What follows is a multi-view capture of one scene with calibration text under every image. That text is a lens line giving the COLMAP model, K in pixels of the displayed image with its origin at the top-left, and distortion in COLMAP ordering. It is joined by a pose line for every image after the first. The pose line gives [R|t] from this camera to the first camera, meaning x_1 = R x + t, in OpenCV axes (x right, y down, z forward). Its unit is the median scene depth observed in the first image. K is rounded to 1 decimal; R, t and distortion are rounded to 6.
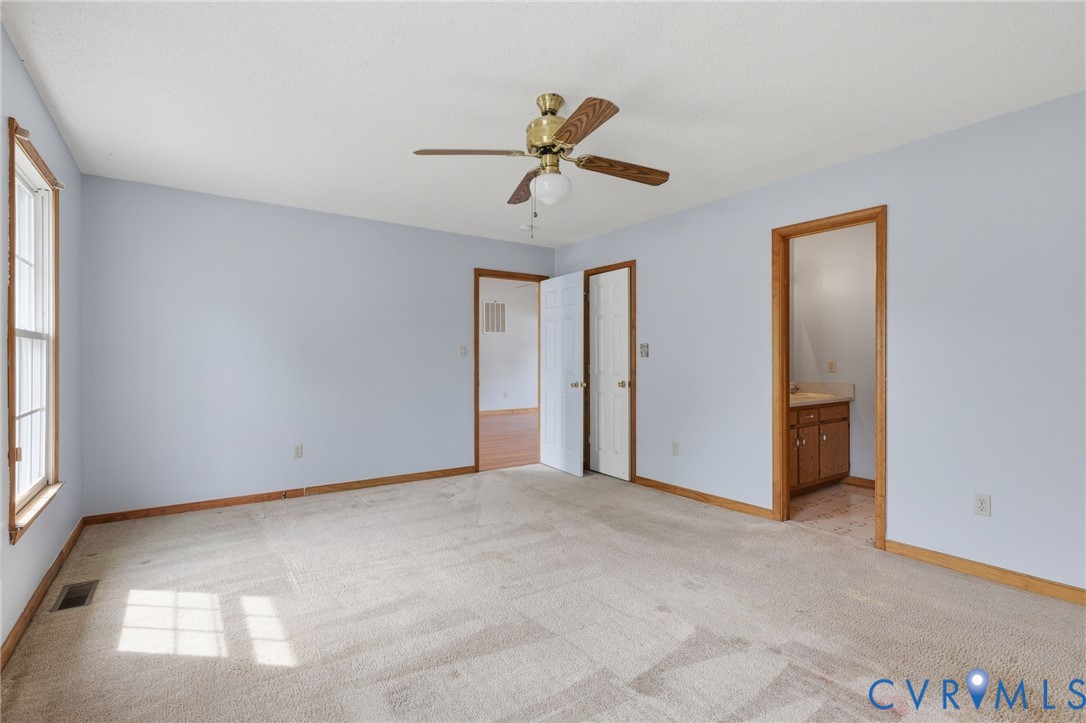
lens RADIAL K [[470.5, 0, 543.0], [0, 470.5, 361.5], [0, 0, 1]] dist [-0.003486, -0.000352]
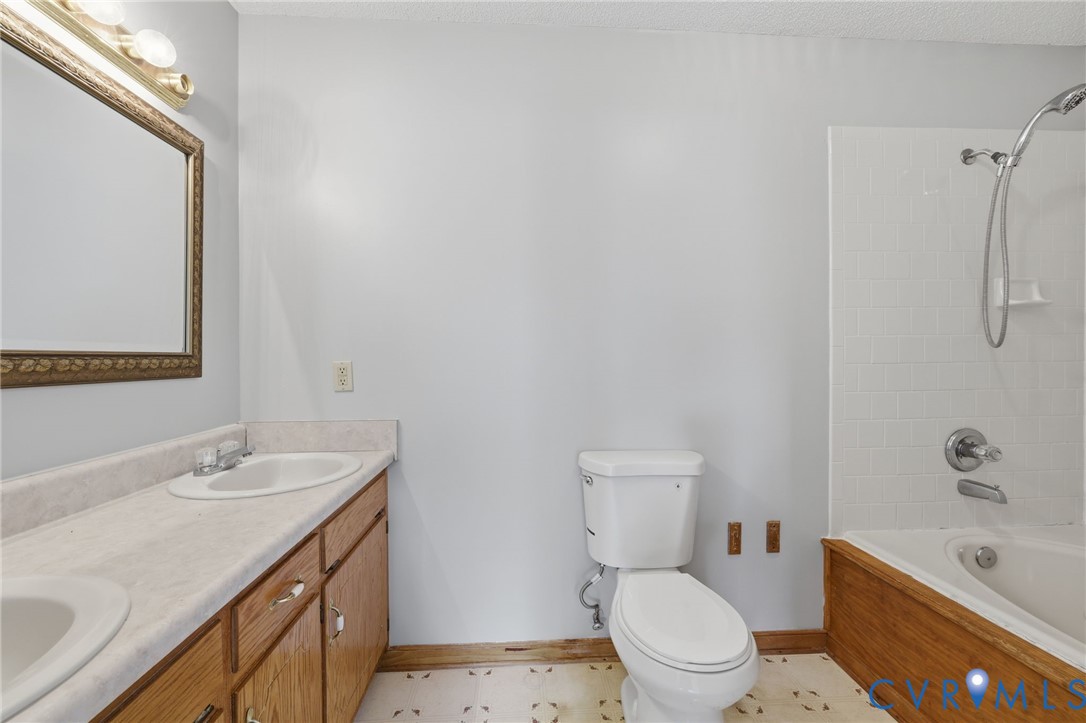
lens RADIAL K [[443.8, 0, 543.0], [0, 443.8, 361.5], [0, 0, 1]] dist [0.000623, -0.000318]
pose [[0.495146, -0.002568, 0.868806, 0.394634], [0.002406, 0.999996, 0.001585, -0.001978], [-0.868807, 0.001305, 0.495150, 0.704470]]
